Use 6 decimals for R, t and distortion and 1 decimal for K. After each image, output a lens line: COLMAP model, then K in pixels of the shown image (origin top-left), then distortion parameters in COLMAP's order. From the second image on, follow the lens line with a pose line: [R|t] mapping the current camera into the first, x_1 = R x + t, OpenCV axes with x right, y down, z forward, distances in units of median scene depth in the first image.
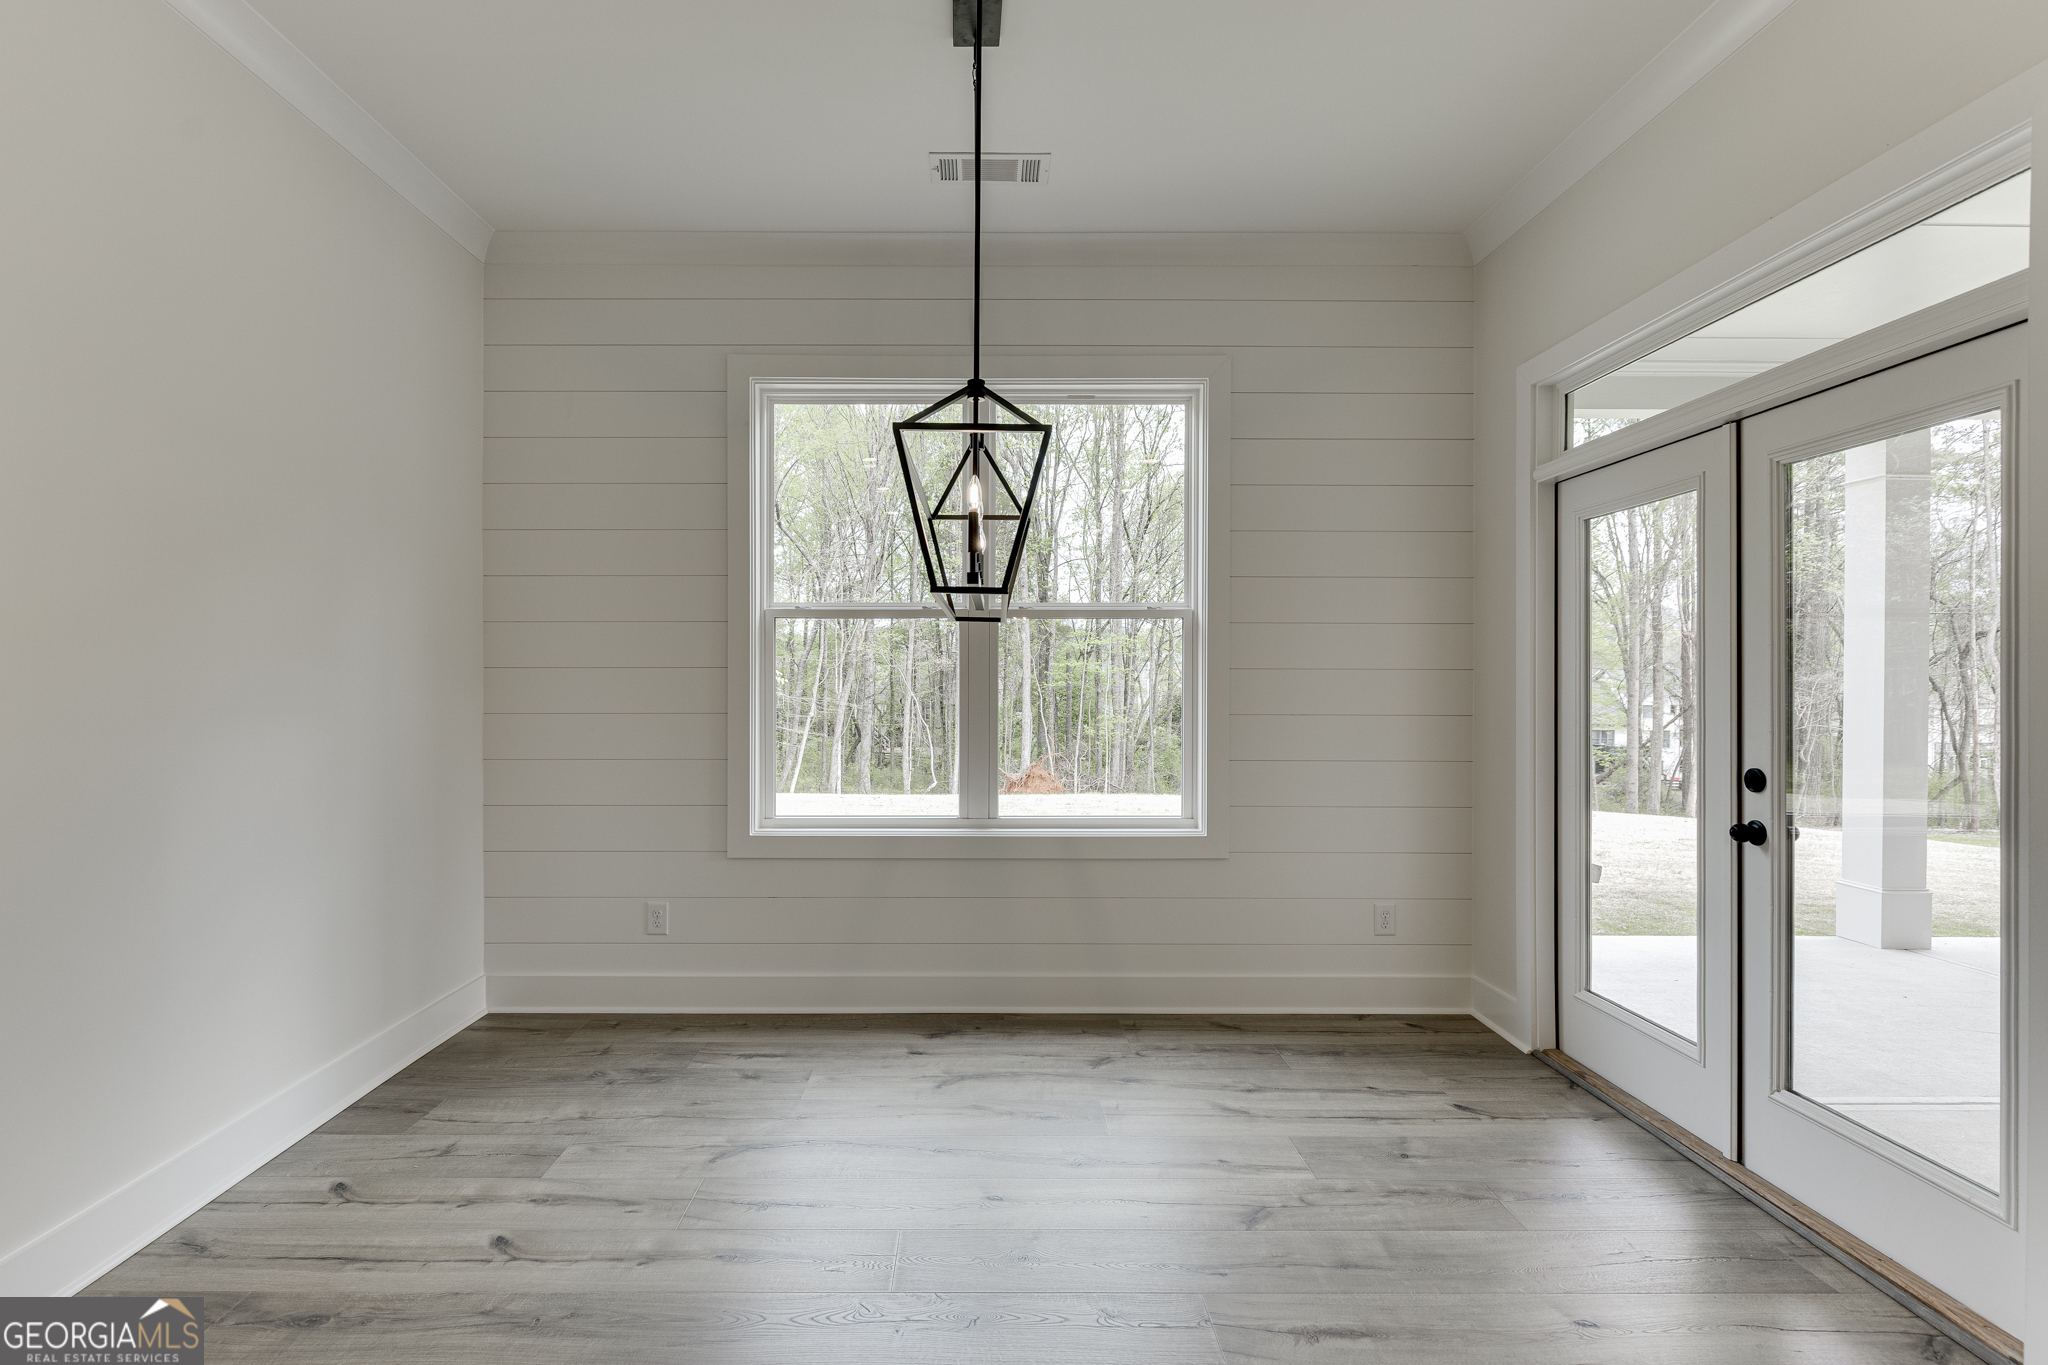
lens RADIAL K [[1171.5, 0, 1024.0], [0, 1171.5, 682.5], [0, 0, 1]] dist [-0.001188, -0.000578]
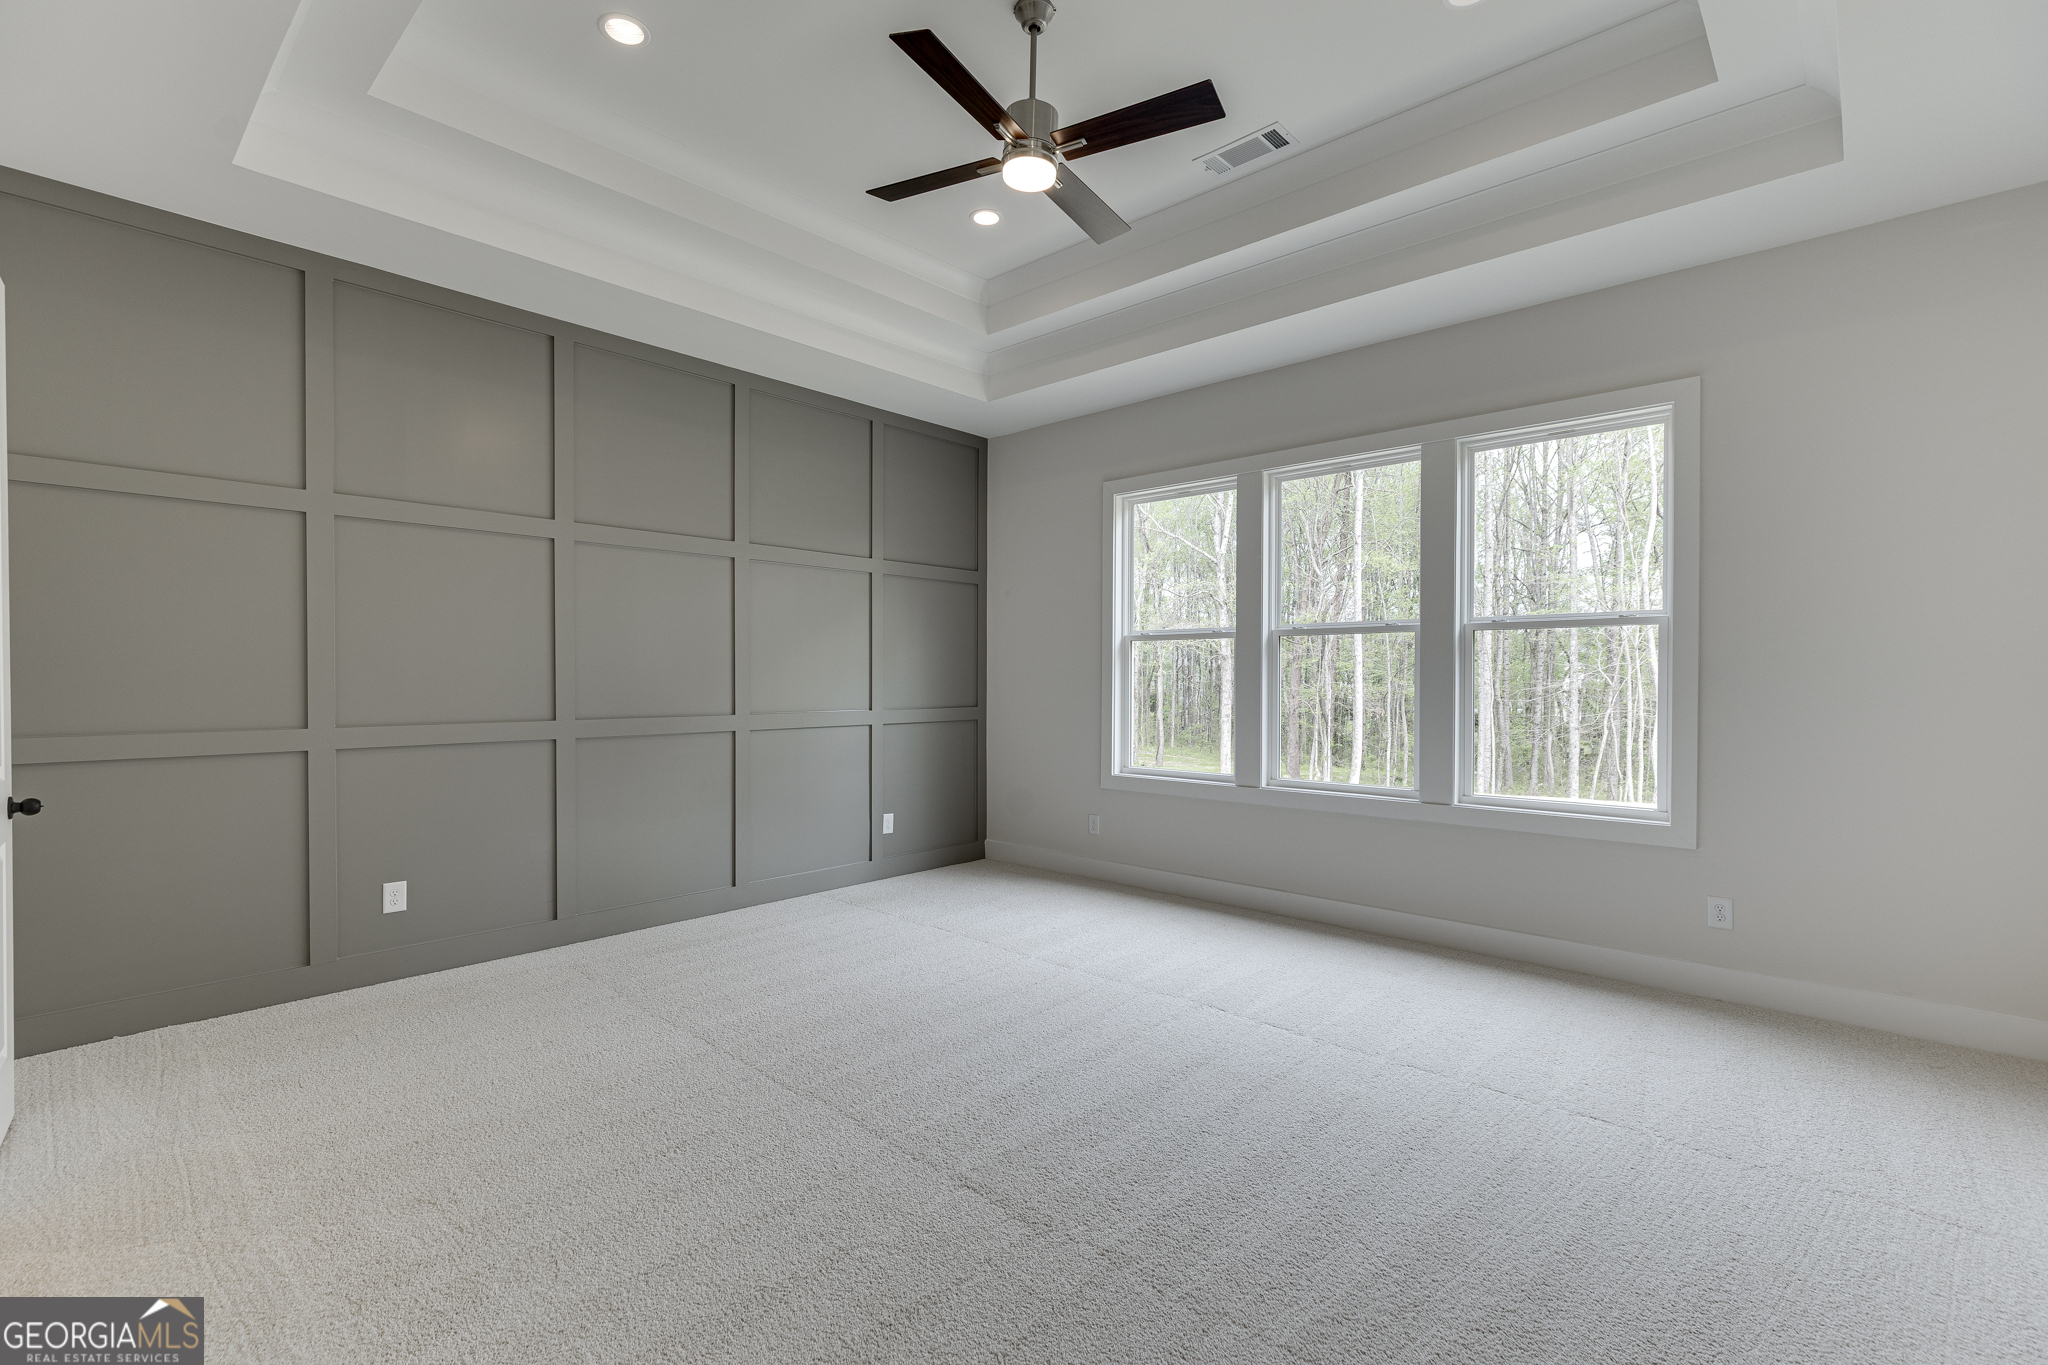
lens RADIAL K [[934.5, 0, 1024.0], [0, 934.5, 682.5], [0, 0, 1]] dist [-0.000756, -0.000099]
pose [[0.712137, 0.003746, -0.702031, 0.339661], [-0.005268, 0.999986, -0.000009, 0.001418], [0.702021, 0.003705, 0.712147, -0.005450]]
